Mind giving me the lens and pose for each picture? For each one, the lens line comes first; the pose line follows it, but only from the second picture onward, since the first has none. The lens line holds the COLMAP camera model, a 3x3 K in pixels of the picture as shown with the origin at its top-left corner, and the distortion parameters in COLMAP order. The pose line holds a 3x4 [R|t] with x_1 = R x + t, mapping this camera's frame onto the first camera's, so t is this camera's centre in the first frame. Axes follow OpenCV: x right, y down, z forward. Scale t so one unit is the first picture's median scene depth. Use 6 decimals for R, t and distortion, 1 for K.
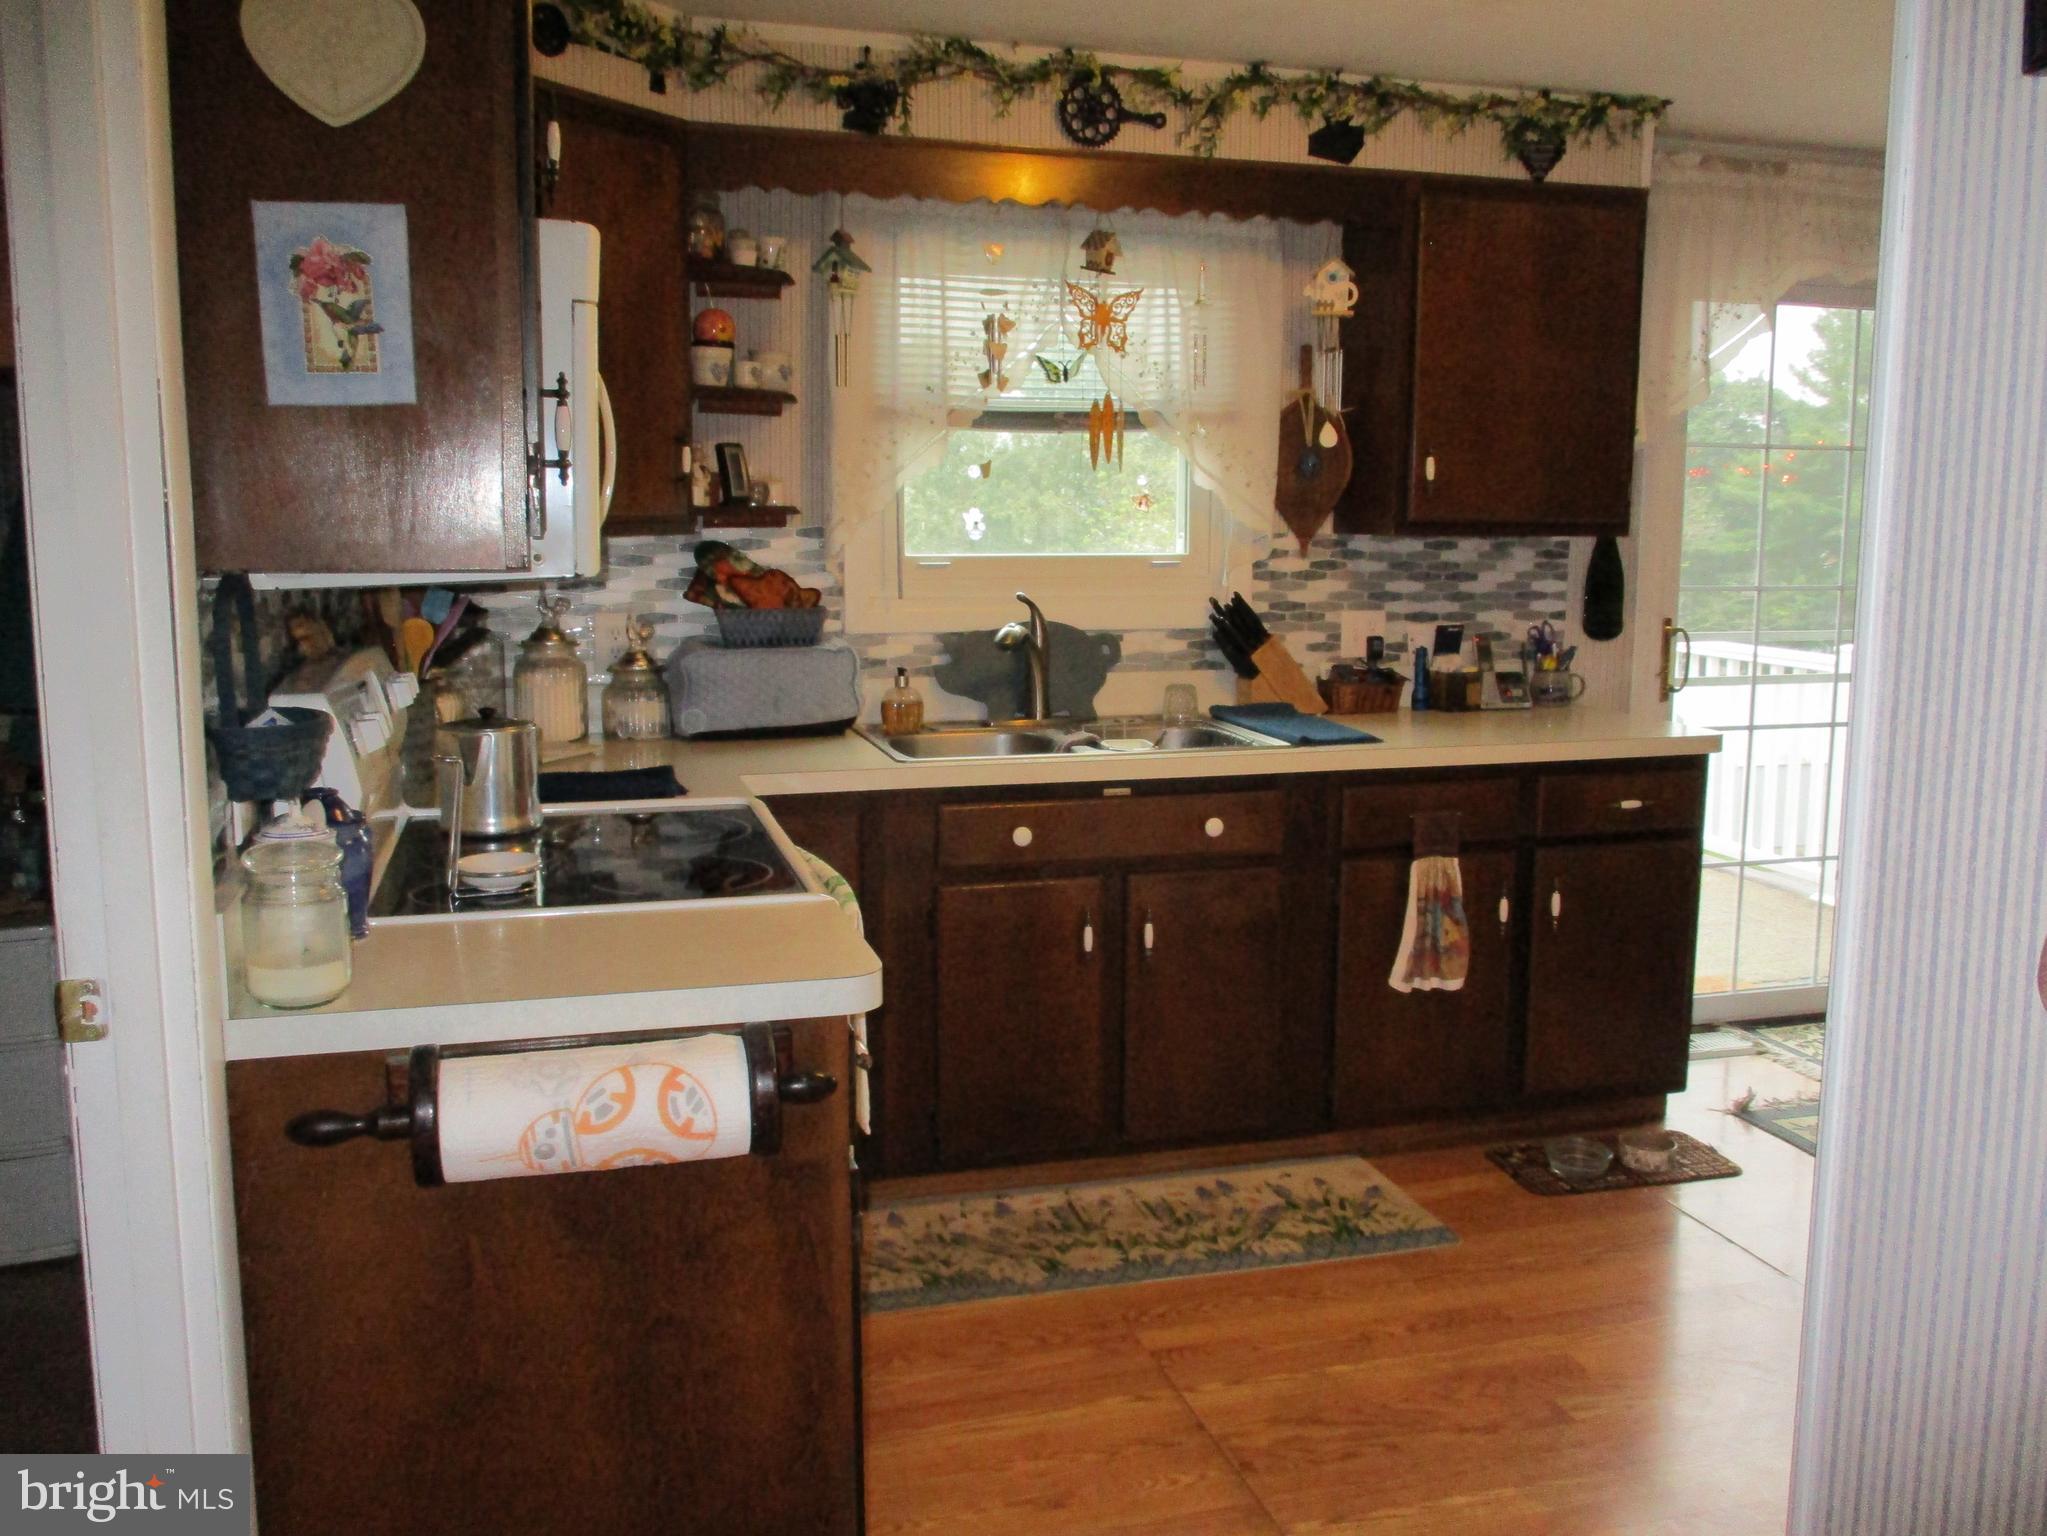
lens RADIAL K [[1704.8, 0, 1027.1], [0, 1704.8, 756.3], [0, 0, 1]] dist [-0.035232, 0.018441]
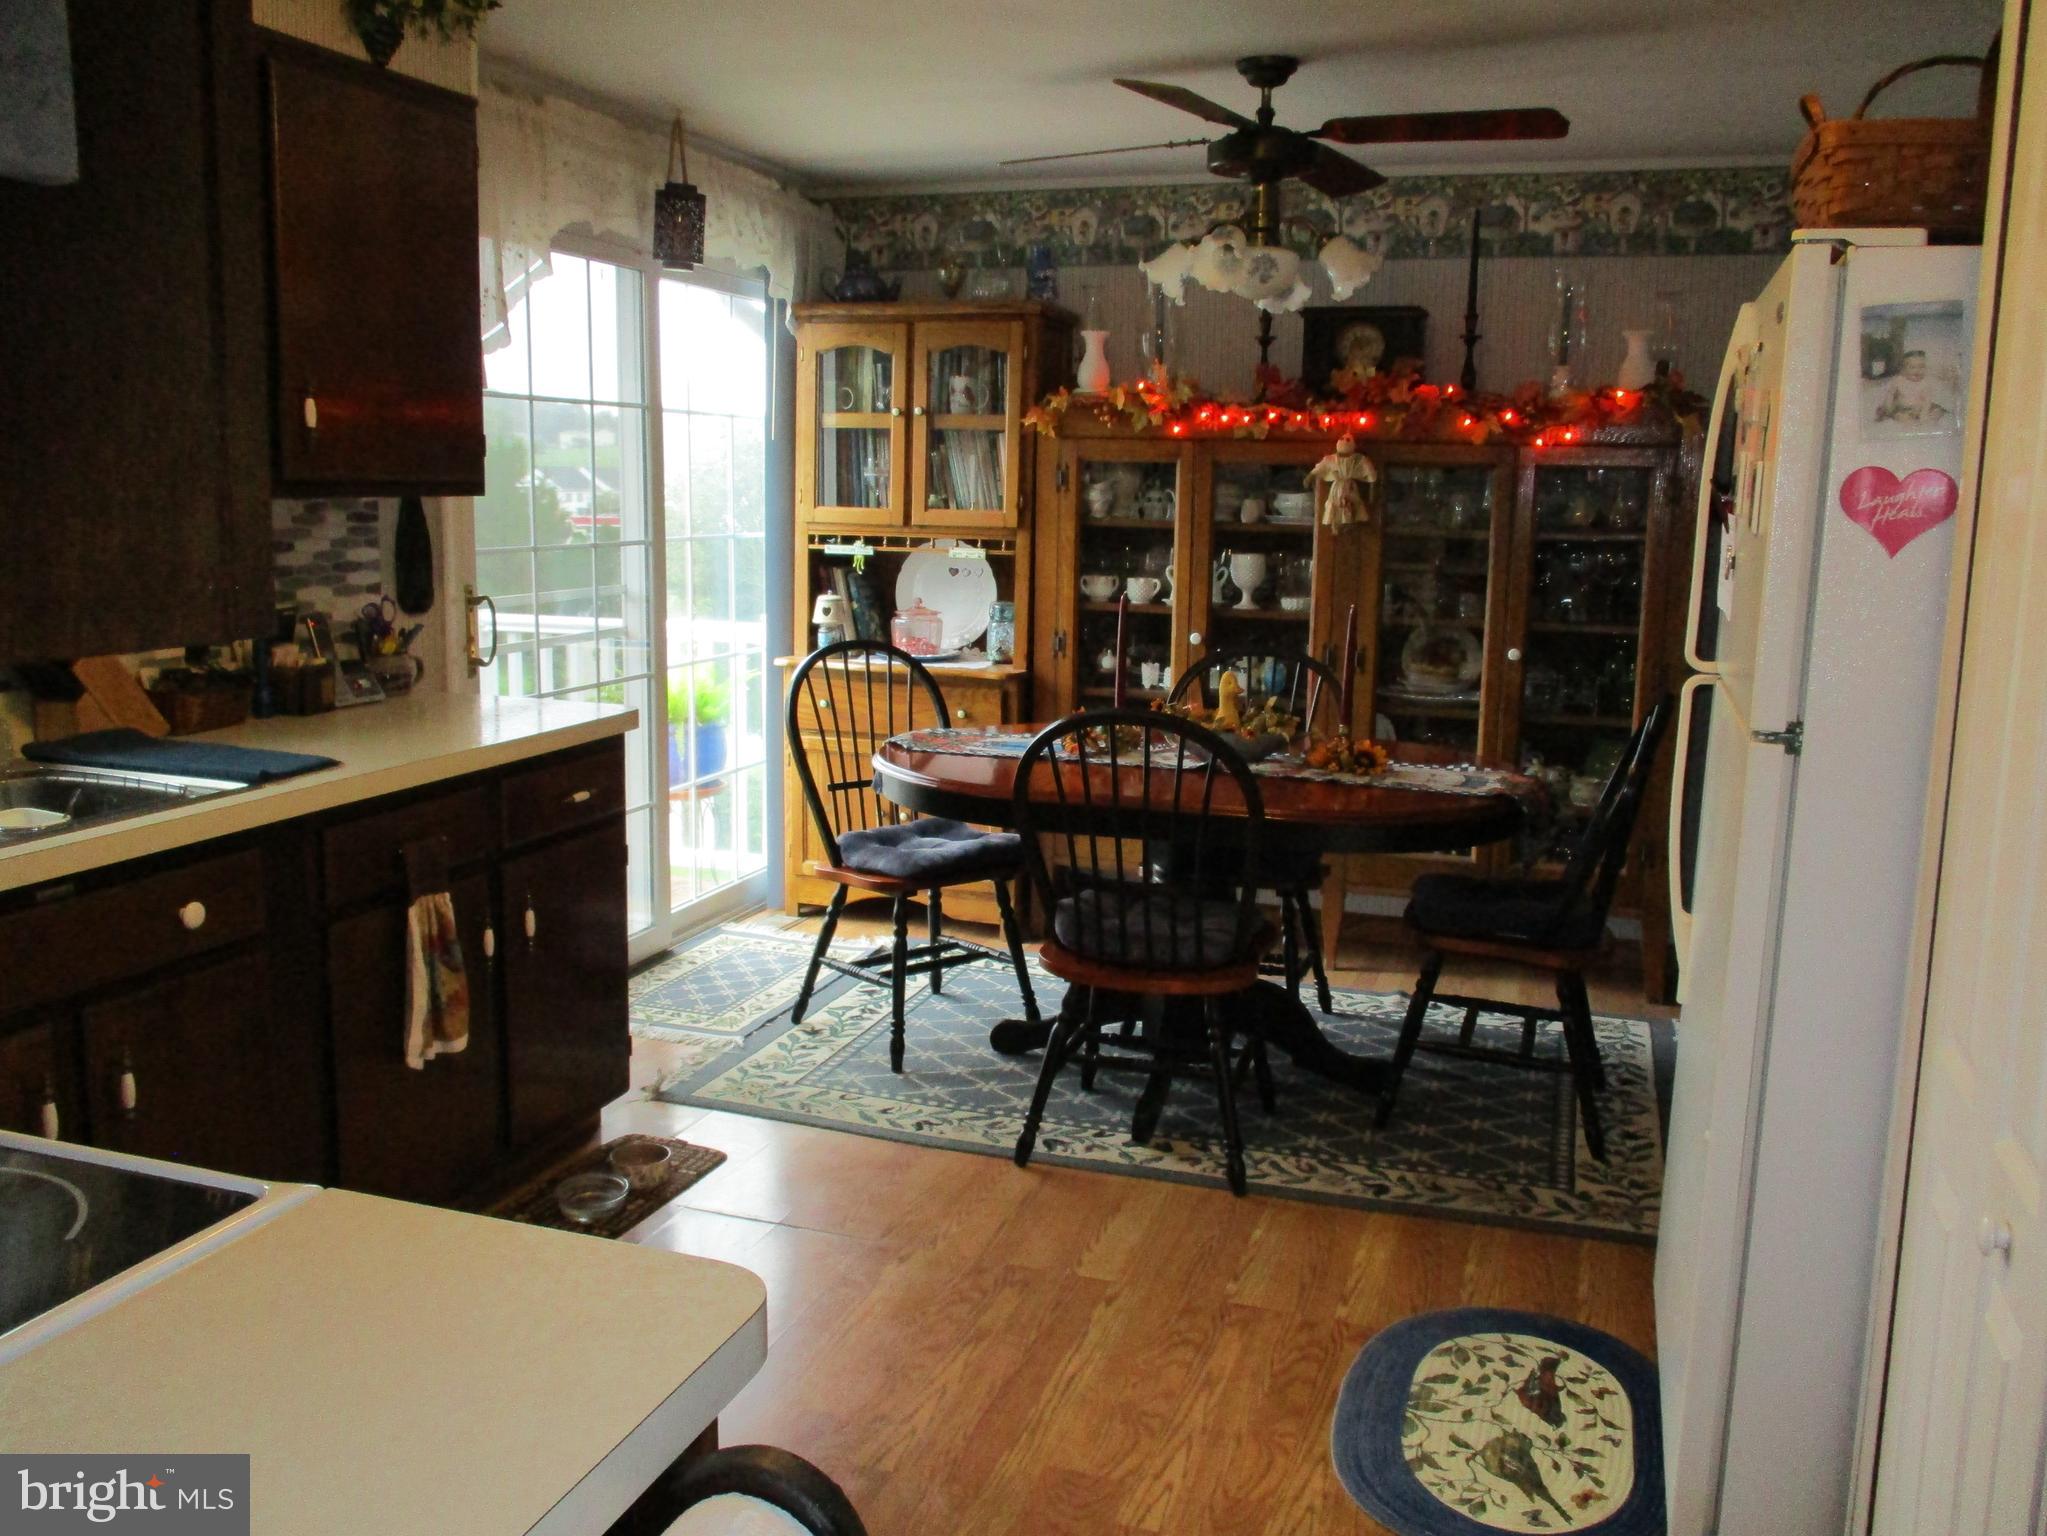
lens RADIAL K [[1704.8, 0, 1026.3], [0, 1704.8, 747.0], [0, 0, 1]] dist [-0.035232, 0.018441]
pose [[0.570951, -0.122881, 0.811736, -0.224509], [0.102909, 0.991649, 0.077733, -0.041086], [-0.814509, 0.039153, 0.578829, 0.272729]]
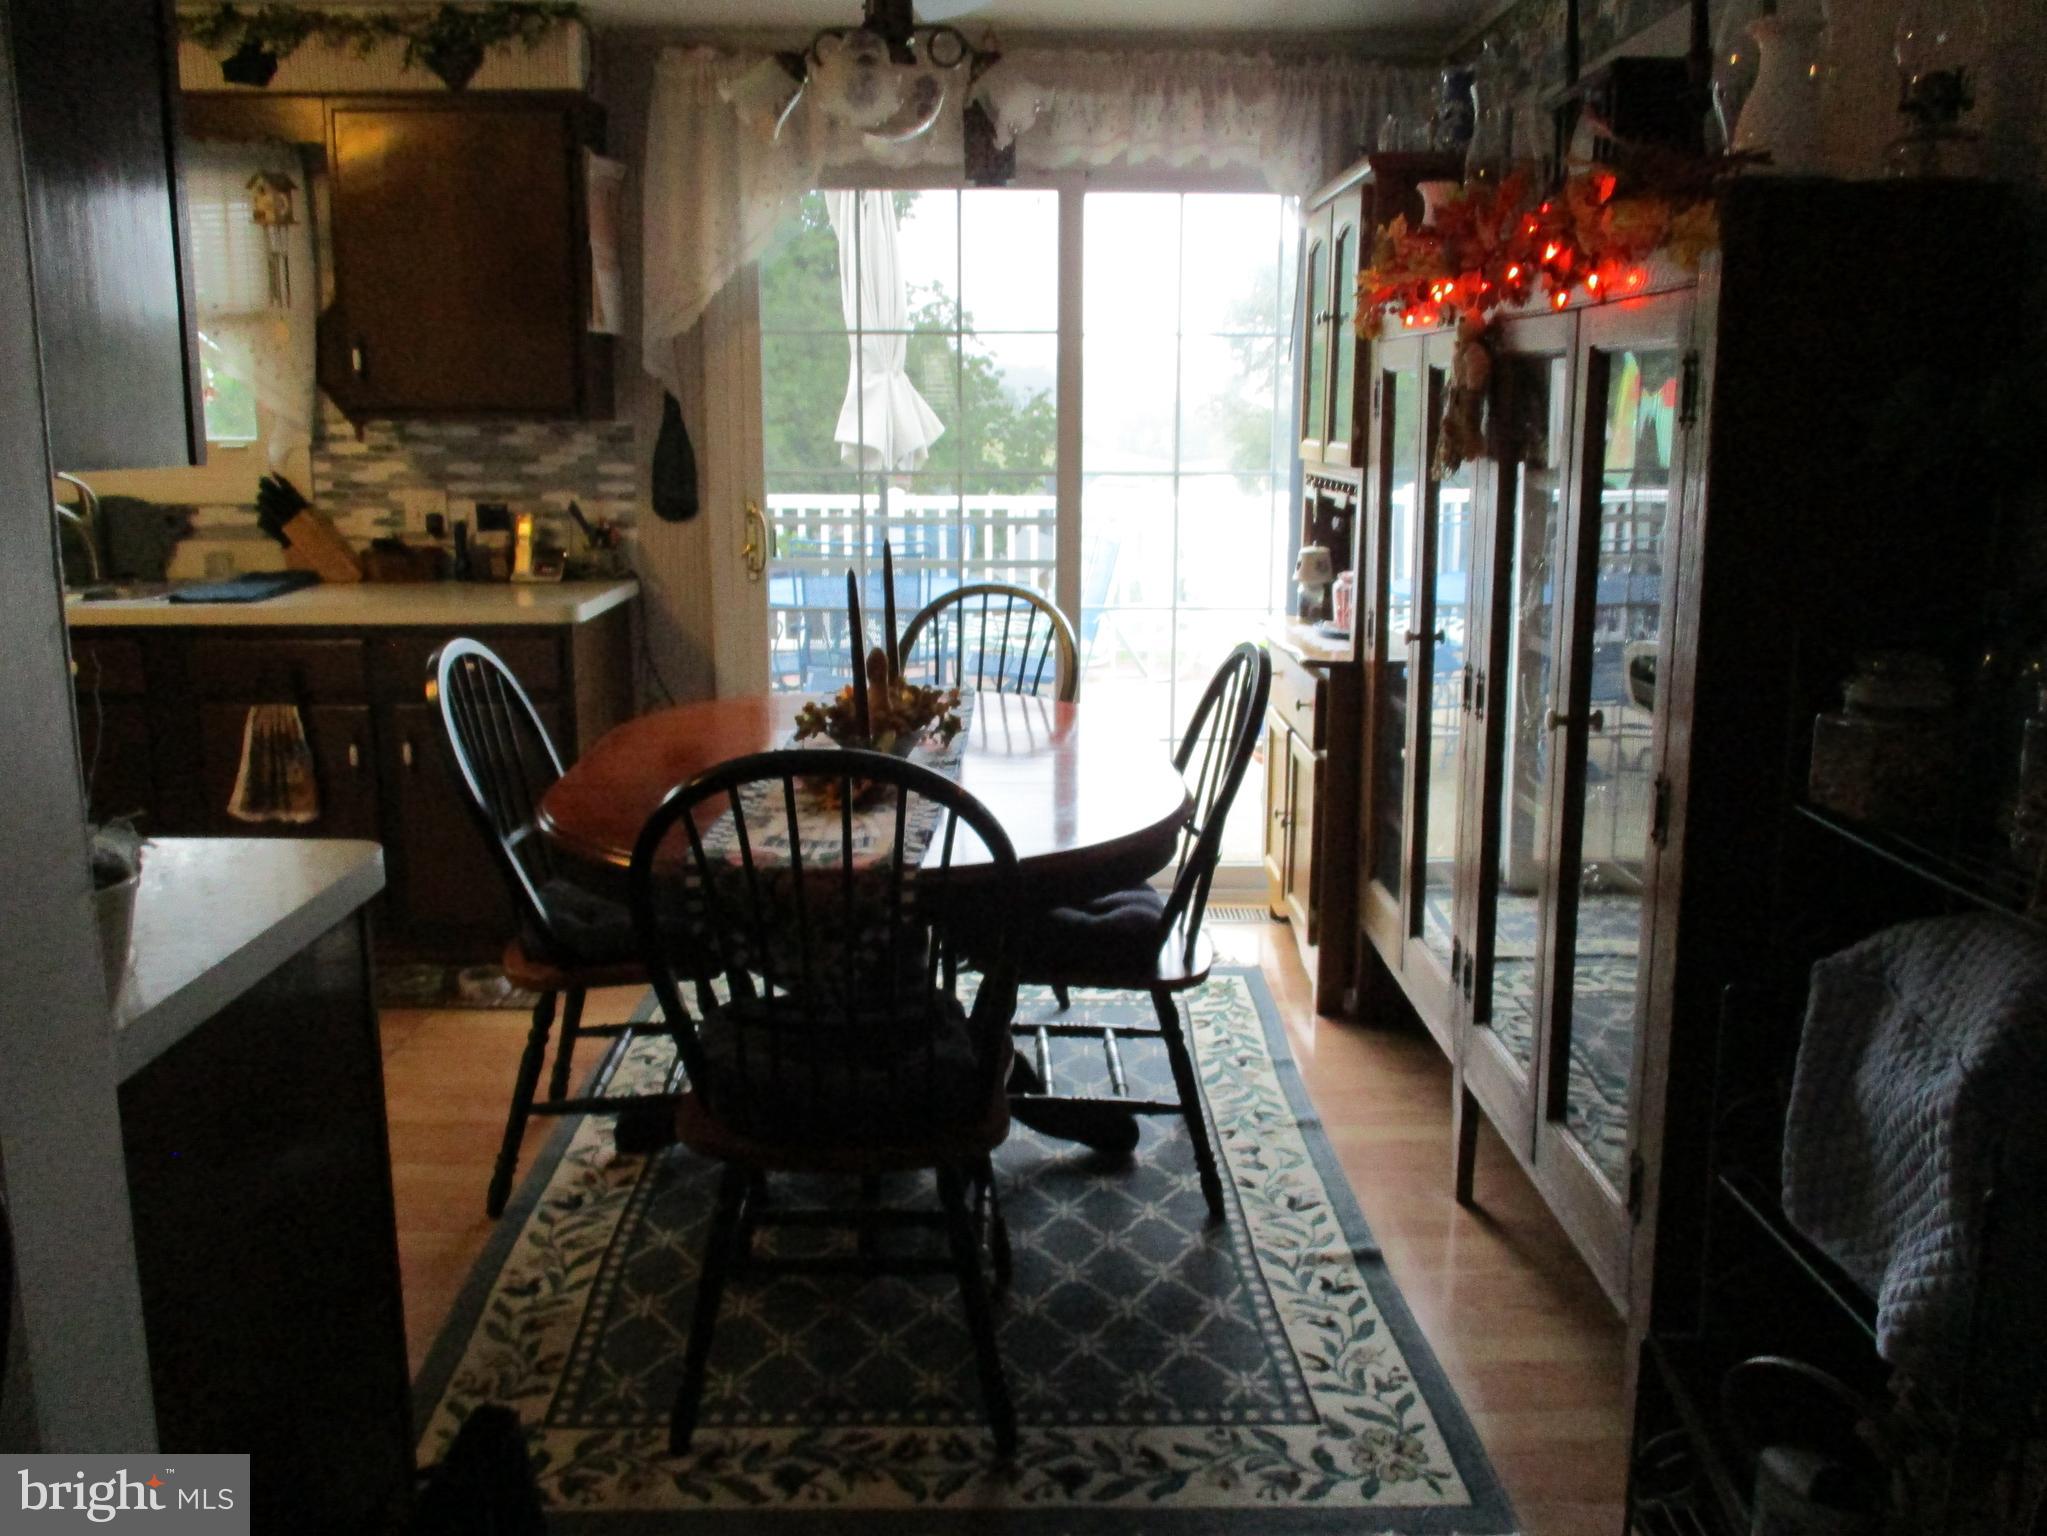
lens RADIAL K [[1704.8, 0, 1020.2], [0, 1704.8, 745.8], [0, 0, 1]] dist [-0.035232, 0.018441]
pose [[0.962925, 0.050497, -0.265002, 0.936702], [-0.036875, 0.997742, 0.056131, 0.004384], [0.267238, -0.044278, 0.962613, 0.037661]]
